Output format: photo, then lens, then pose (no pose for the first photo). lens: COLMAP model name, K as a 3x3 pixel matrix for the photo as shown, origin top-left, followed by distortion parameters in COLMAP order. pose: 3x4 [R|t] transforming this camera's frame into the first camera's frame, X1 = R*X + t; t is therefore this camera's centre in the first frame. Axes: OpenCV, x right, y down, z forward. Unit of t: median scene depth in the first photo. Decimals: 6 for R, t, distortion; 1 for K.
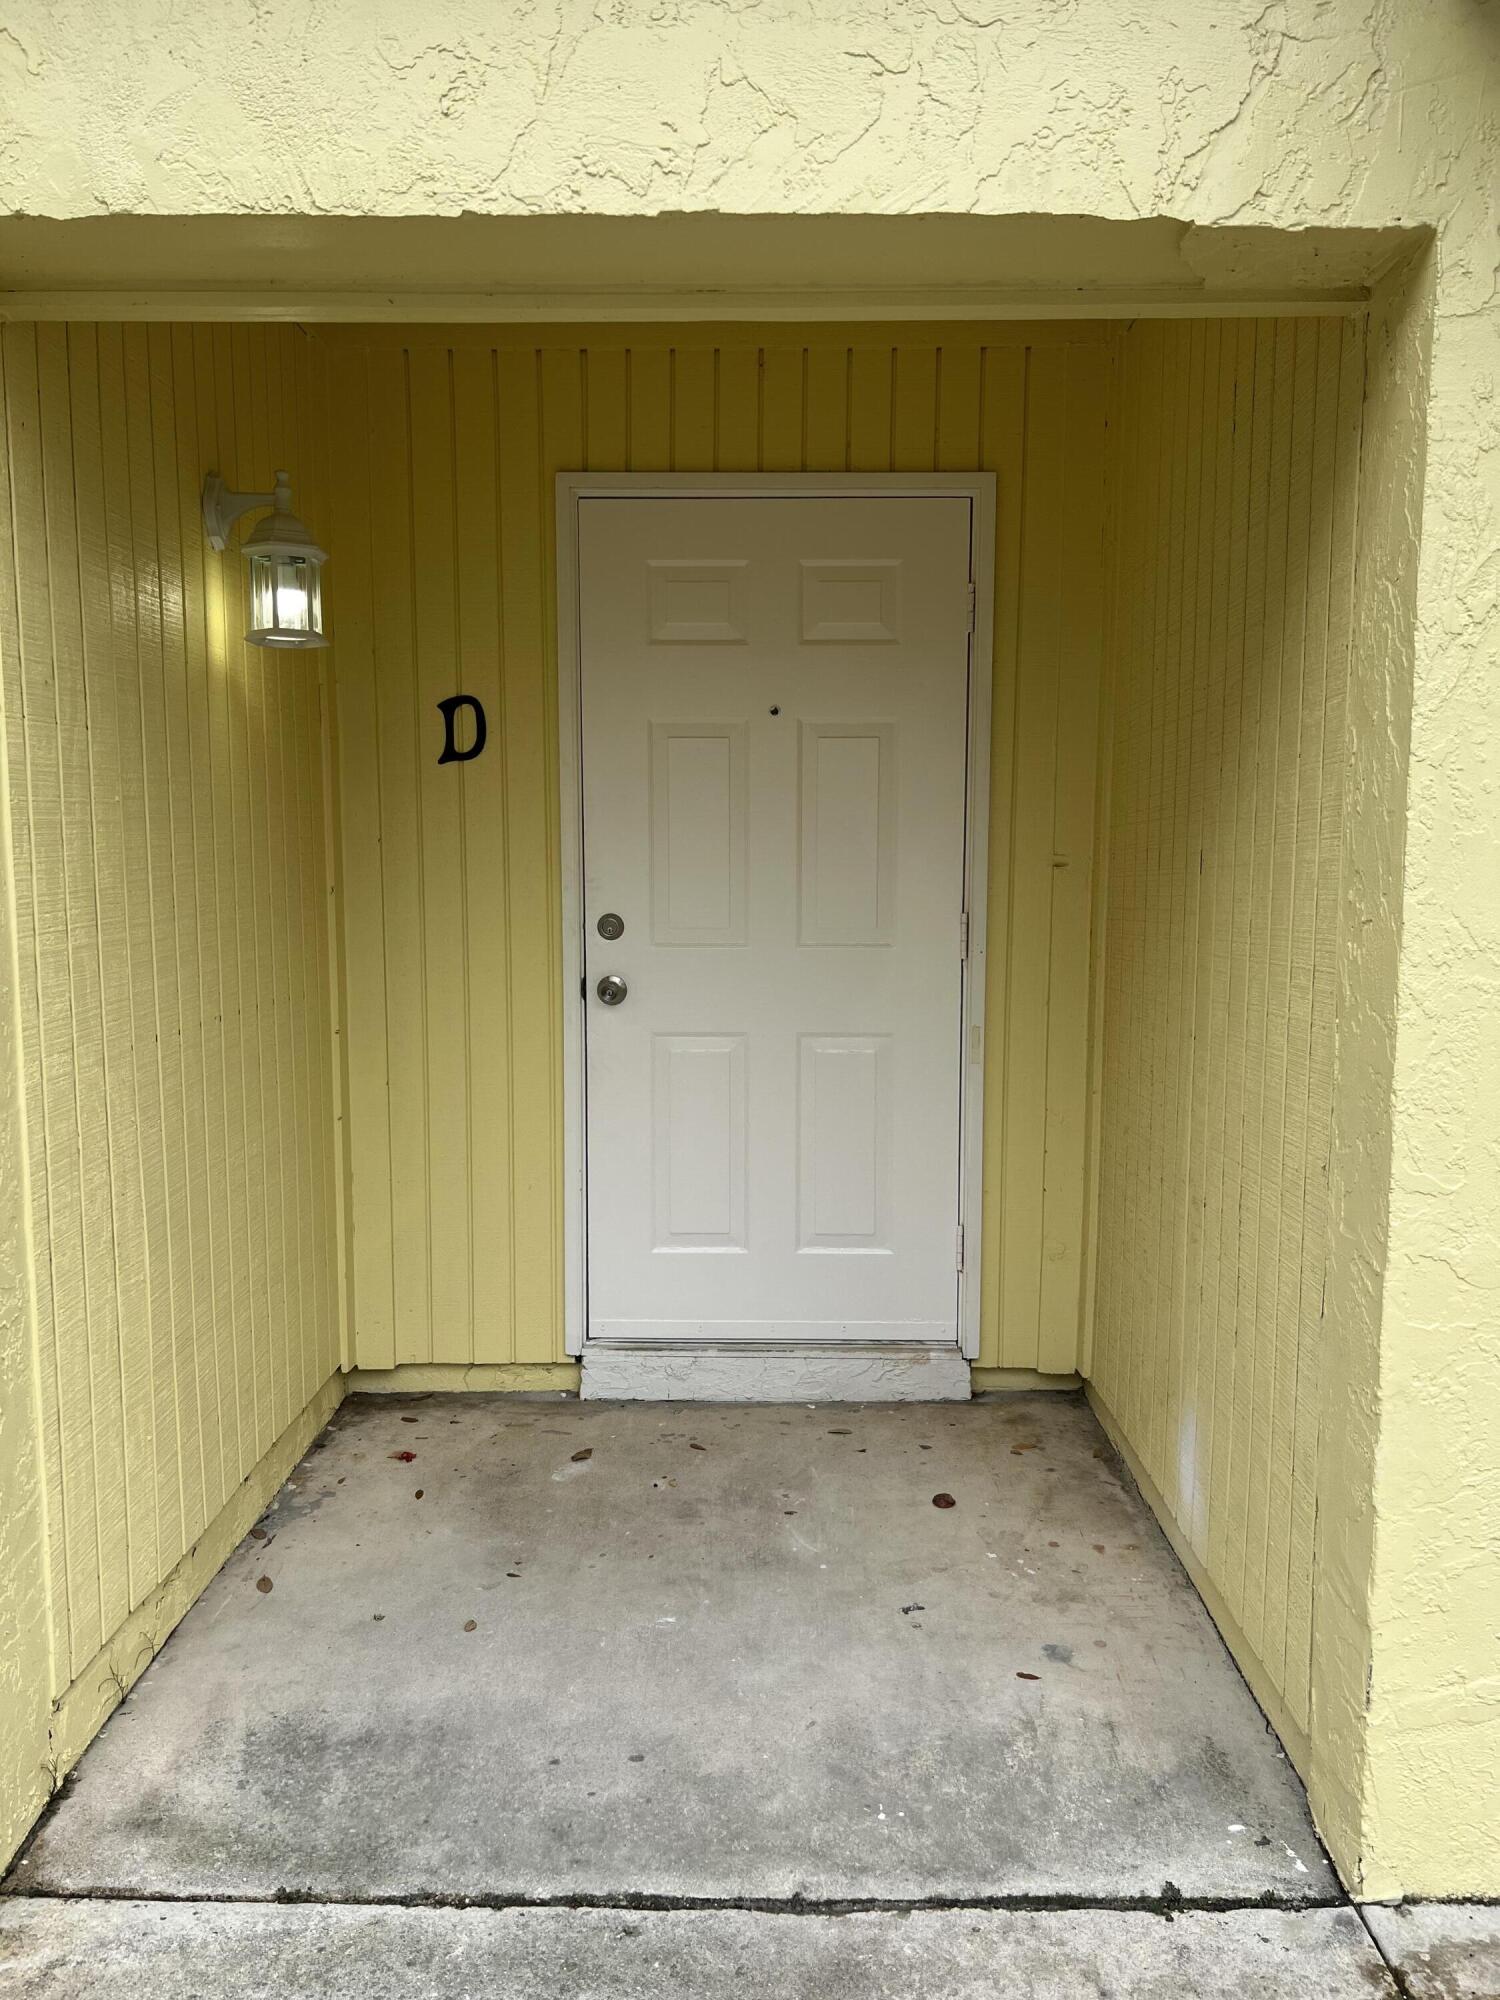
lens RADIAL K [[1531.2, 0, 751.8], [0, 1531.2, 1043.7], [0, 0, 1]] dist [0.002169, -0.017083]
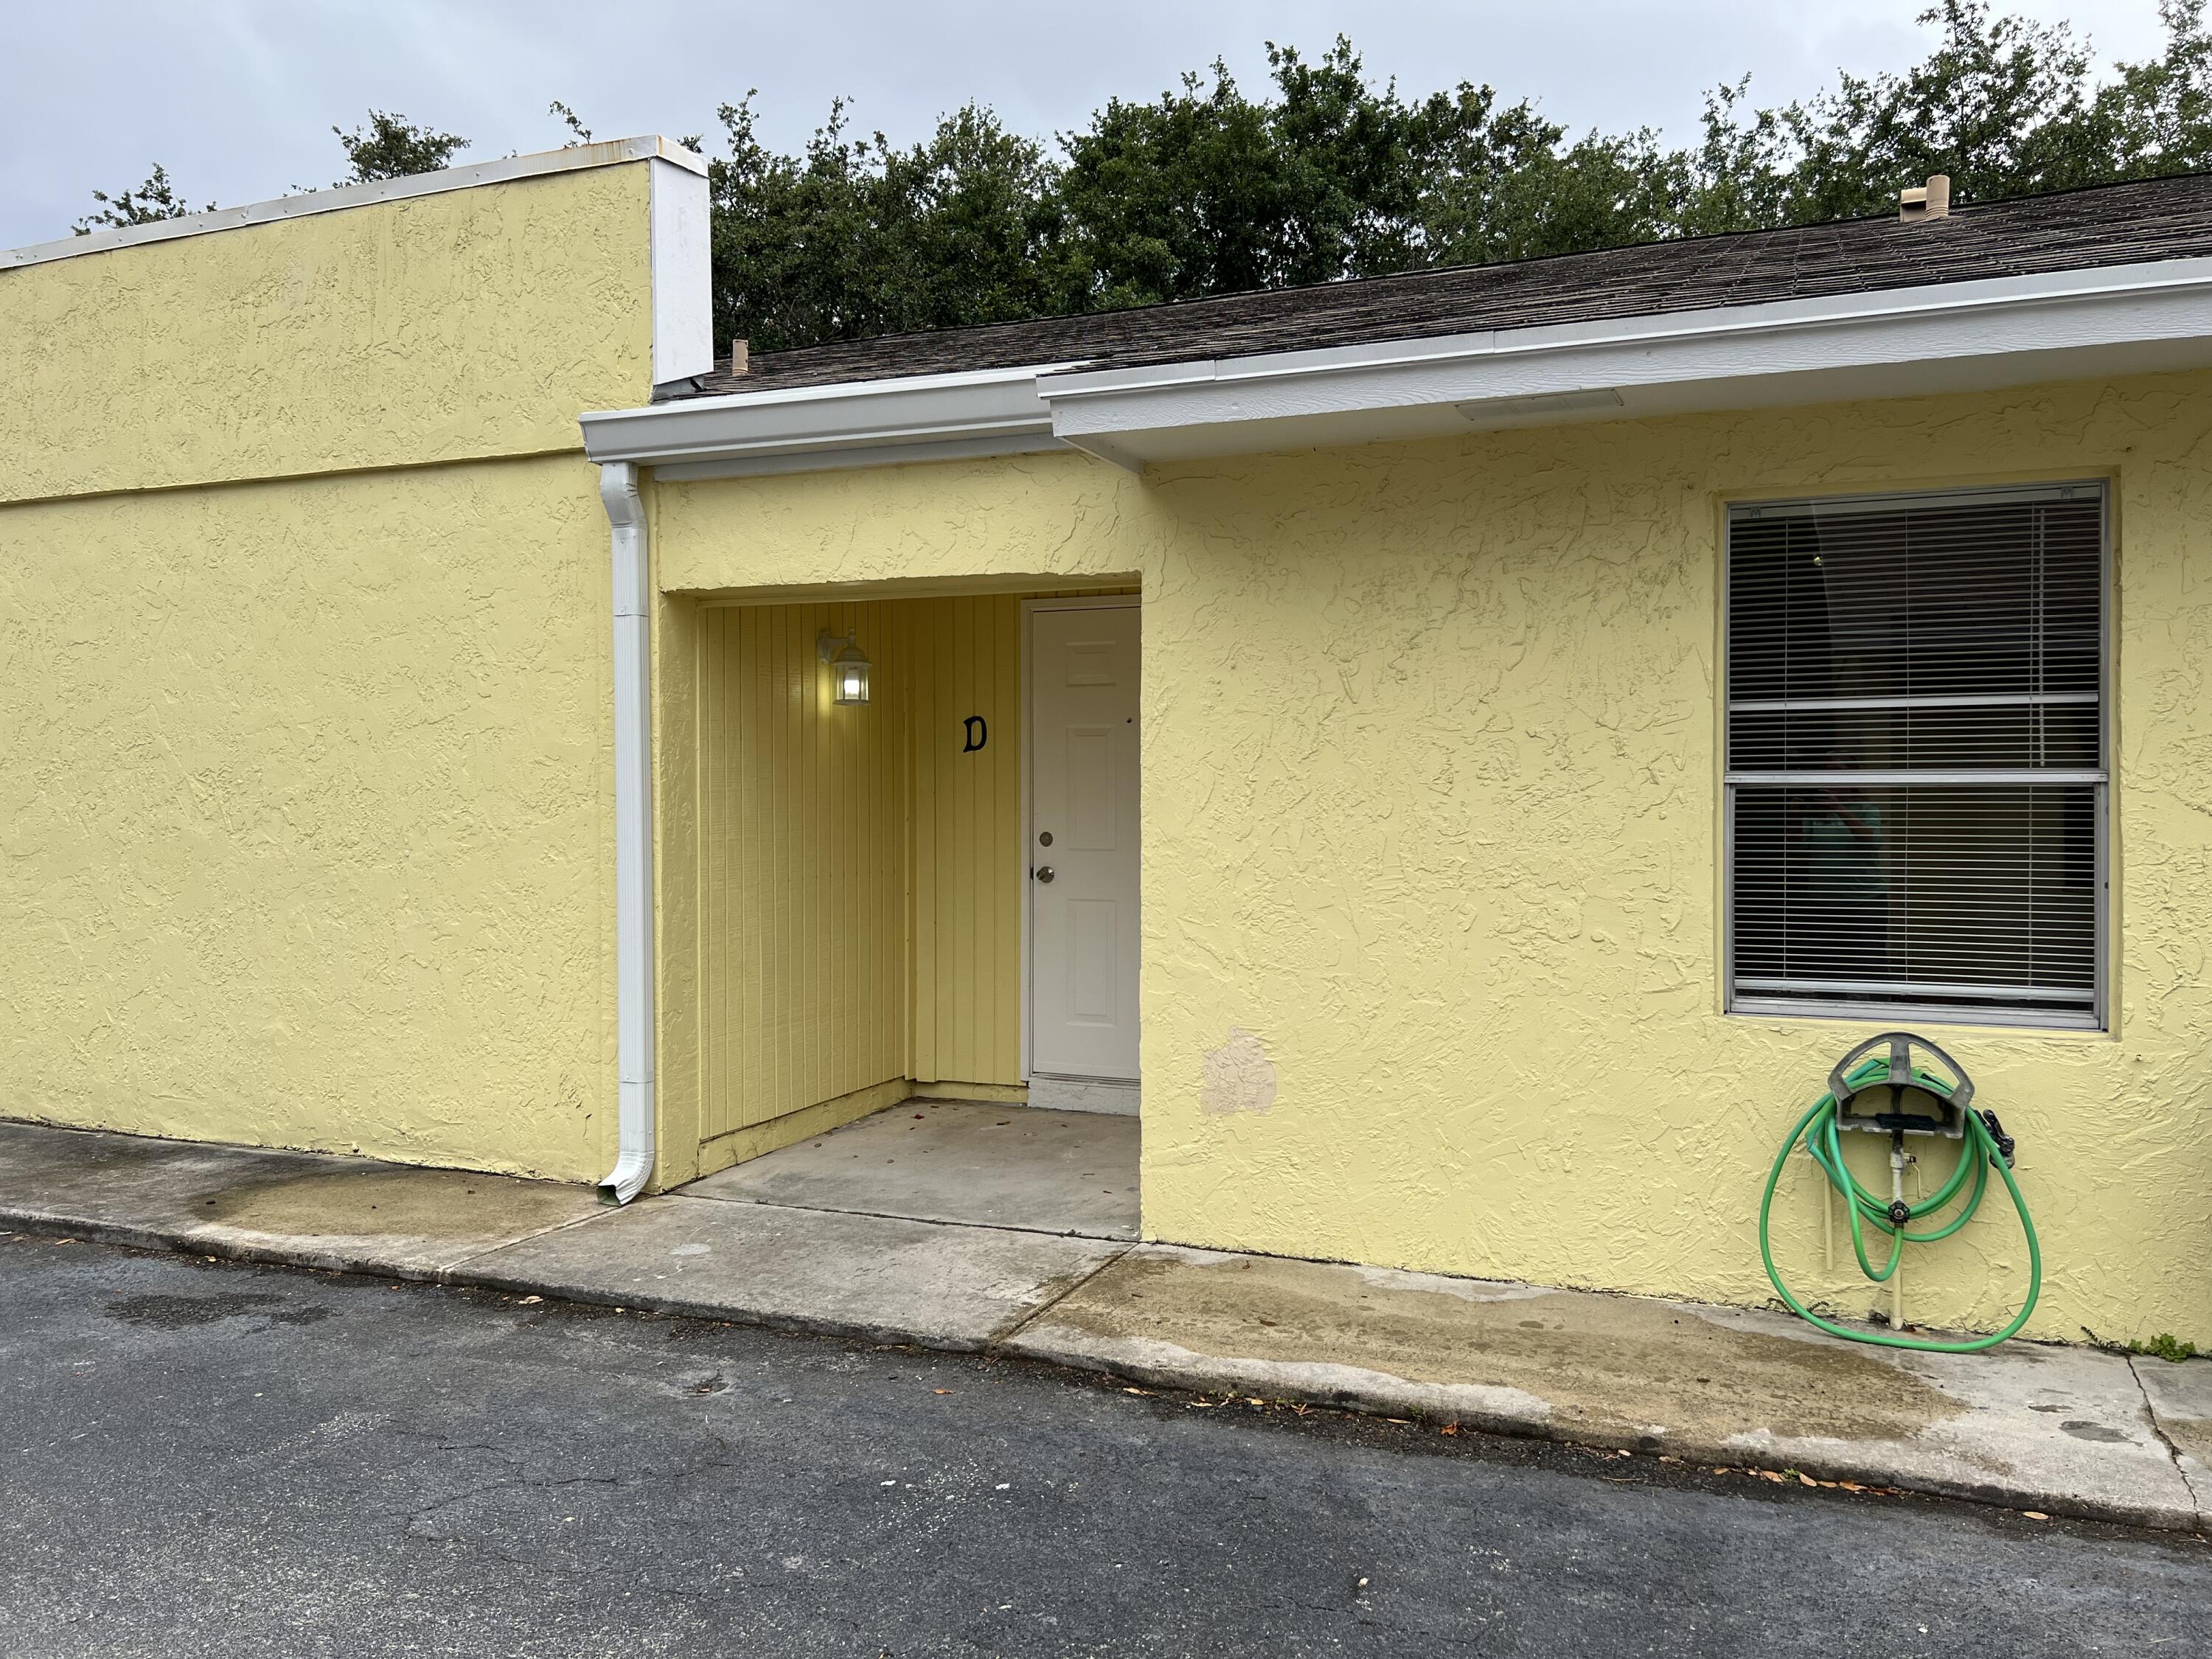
lens RADIAL K [[1659.6, 0, 1106.3], [0, 1659.6, 836.2], [0, 0, 1]] dist [0.013227, 0.000606]
pose [[0.929025, 0.008170, -0.369927, 1.120409], [-0.043160, 0.995325, -0.086407, 0.138173], [0.367492, 0.096241, 0.925034, -1.267833]]
